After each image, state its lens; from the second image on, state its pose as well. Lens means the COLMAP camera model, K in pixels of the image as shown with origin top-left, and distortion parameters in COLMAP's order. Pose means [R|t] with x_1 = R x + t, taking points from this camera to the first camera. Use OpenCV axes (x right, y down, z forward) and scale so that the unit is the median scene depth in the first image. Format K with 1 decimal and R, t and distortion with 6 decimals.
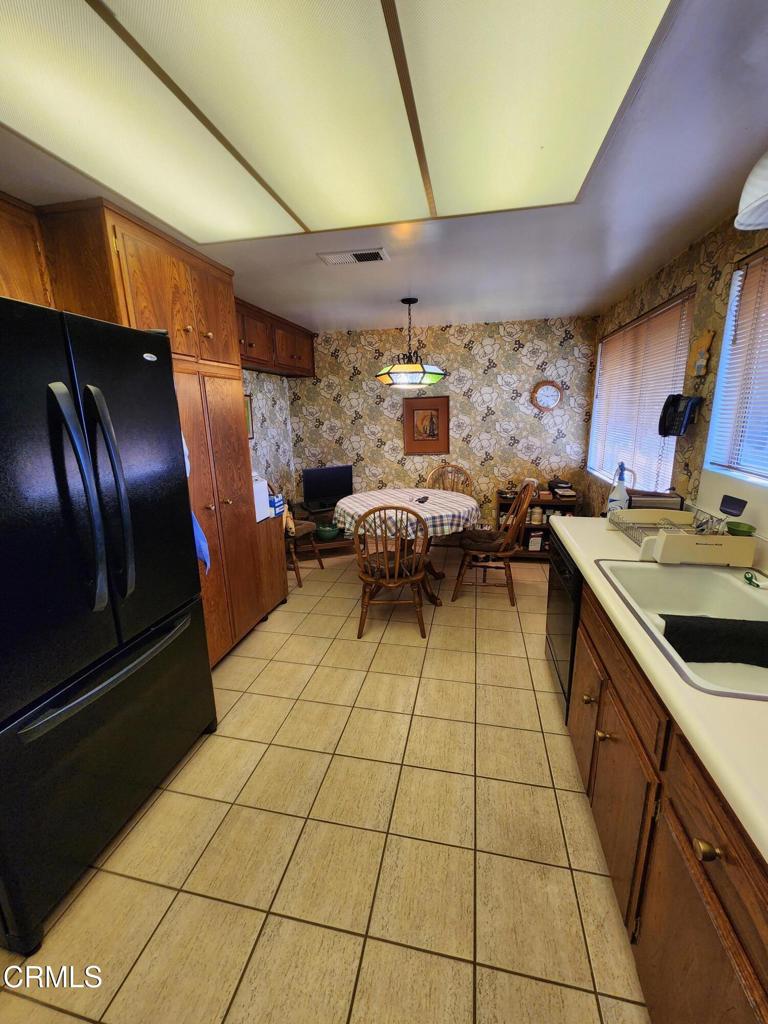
lens RADIAL K [[414.4, 0, 383.9], [0, 414.4, 510.0], [0, 0, 1]] dist [-0.001774, -0.000829]
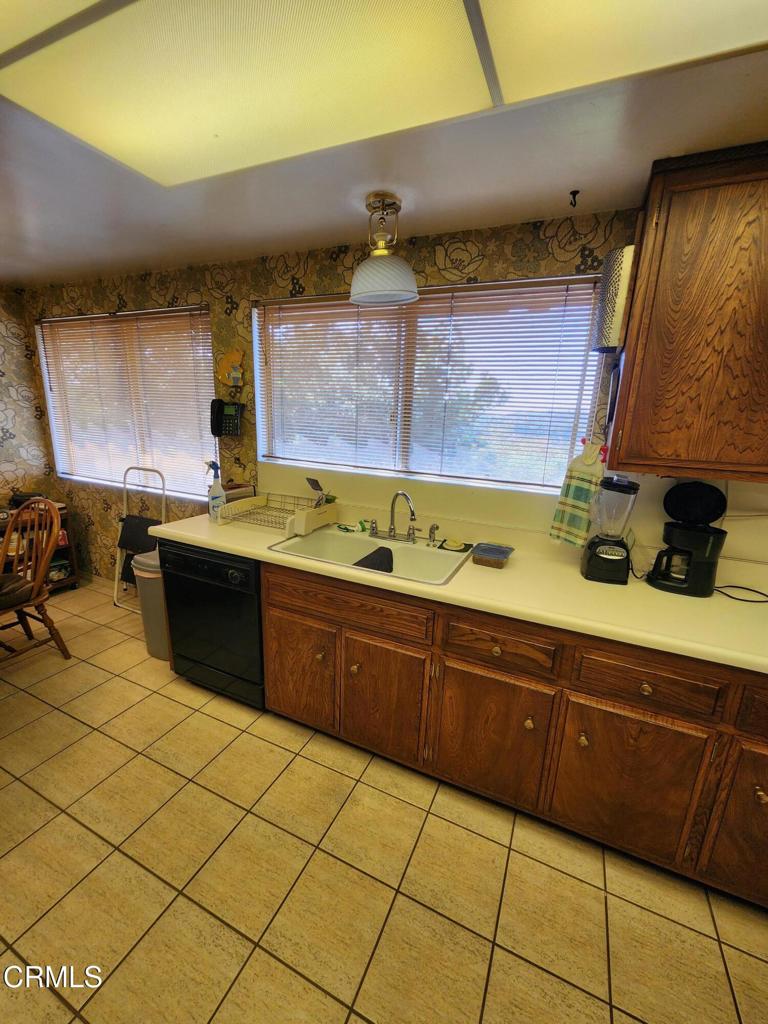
lens RADIAL K [[414.4, 0, 384.8], [0, 414.4, 514.3], [0, 0, 1]] dist [-0.001774, -0.000829]
pose [[0.219257, -0.203178, 0.954277, -0.392734], [0.182018, 0.969424, 0.164582, -0.080565], [-0.958538, 0.137611, 0.249535, 0.335824]]
